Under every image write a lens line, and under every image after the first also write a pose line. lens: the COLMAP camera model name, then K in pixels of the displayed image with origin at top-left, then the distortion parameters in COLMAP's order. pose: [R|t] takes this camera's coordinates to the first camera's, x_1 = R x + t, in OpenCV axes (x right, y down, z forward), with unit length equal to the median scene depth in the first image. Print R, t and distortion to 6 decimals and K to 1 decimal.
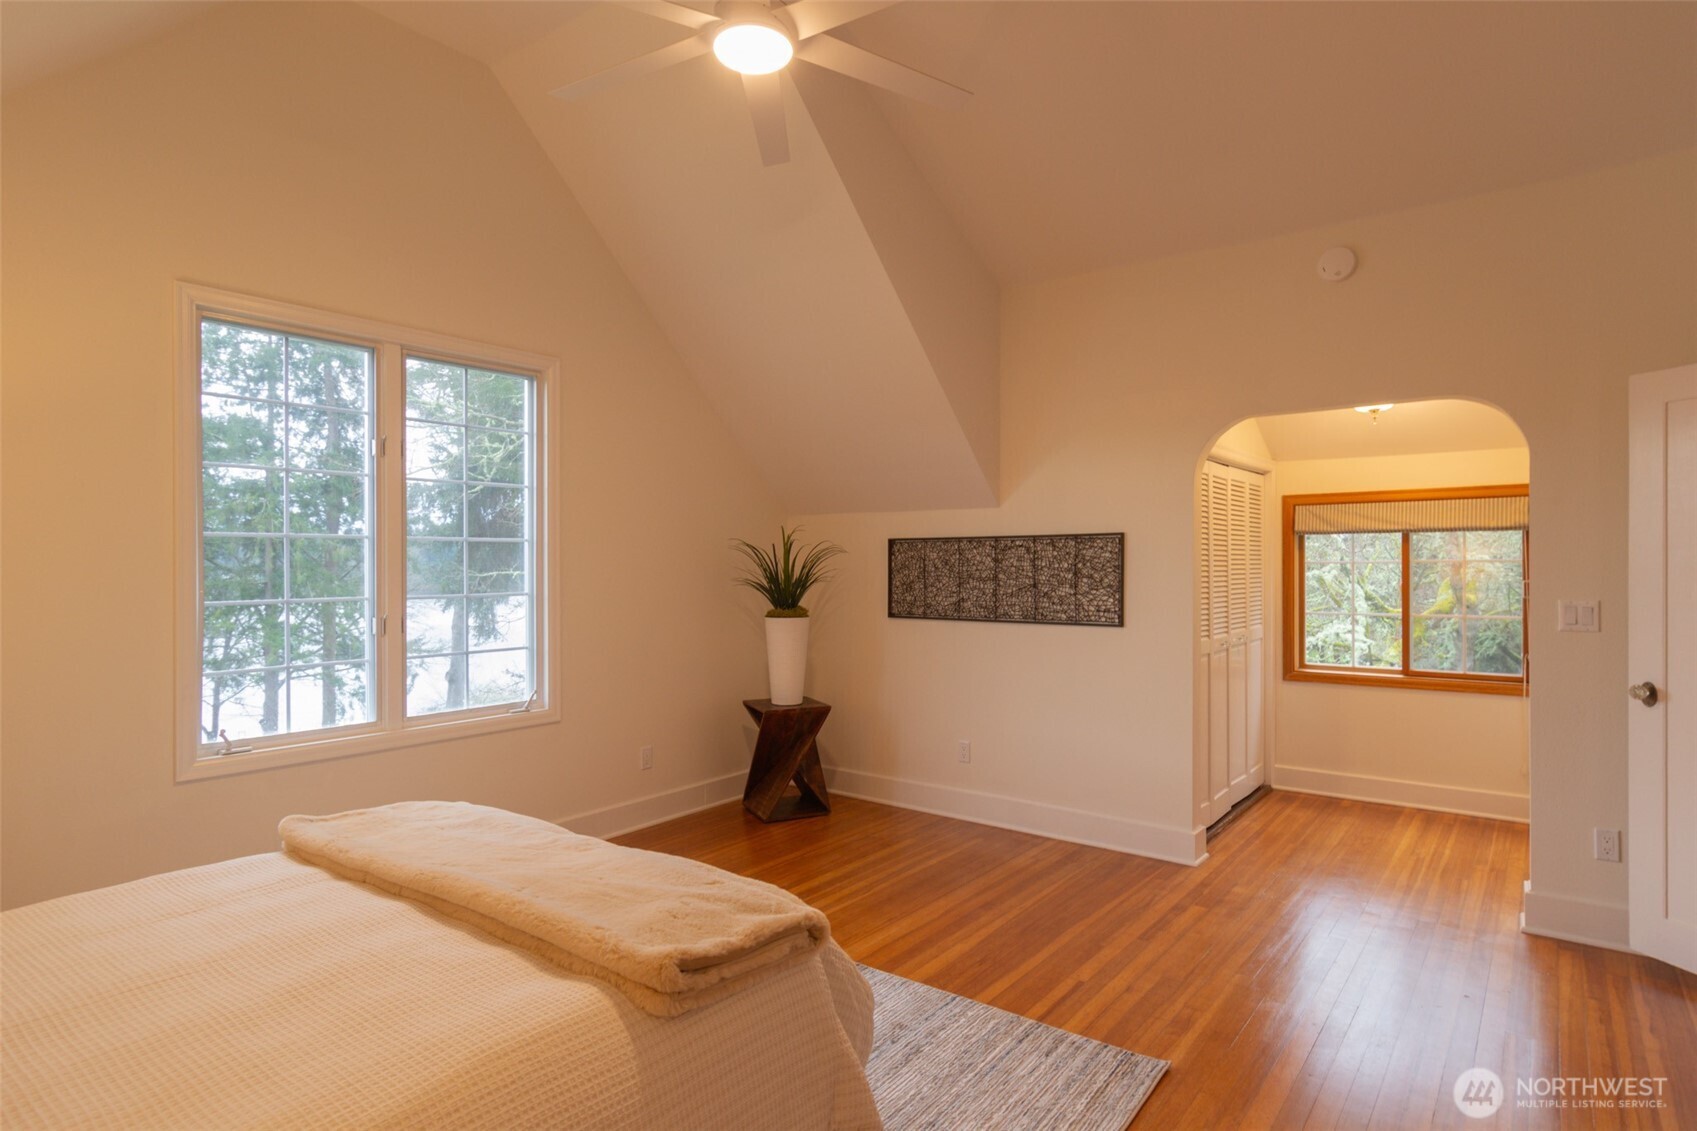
lens RADIAL K [[906.6, 0, 852.9], [0, 906.6, 561.6], [0, 0, 1]] dist [0.014554, -0.016360]
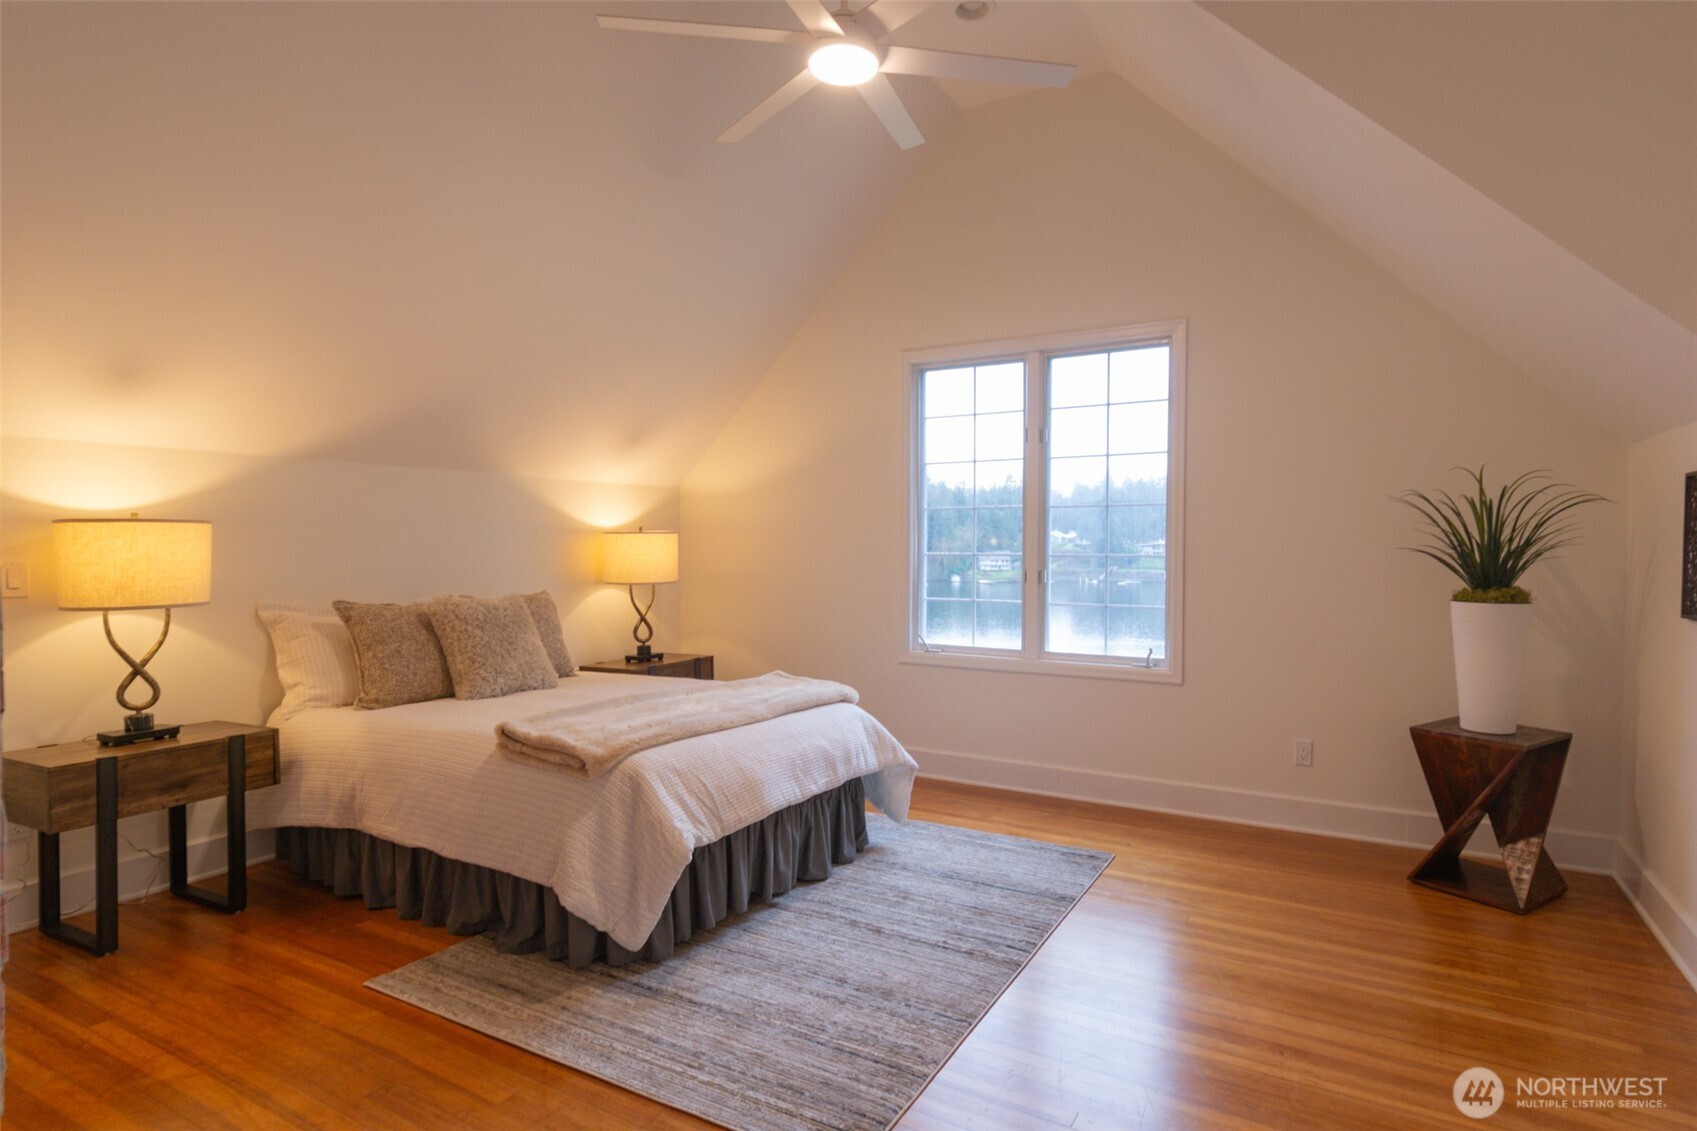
lens RADIAL K [[906.6, 0, 857.8], [0, 906.6, 563.2], [0, 0, 1]] dist [0.014554, -0.016360]
pose [[0.129669, 0.024203, -0.991262, 0.538209], [-0.000561, 0.999704, 0.024336, 0.015942], [0.991557, -0.002600, 0.129644, 0.453970]]
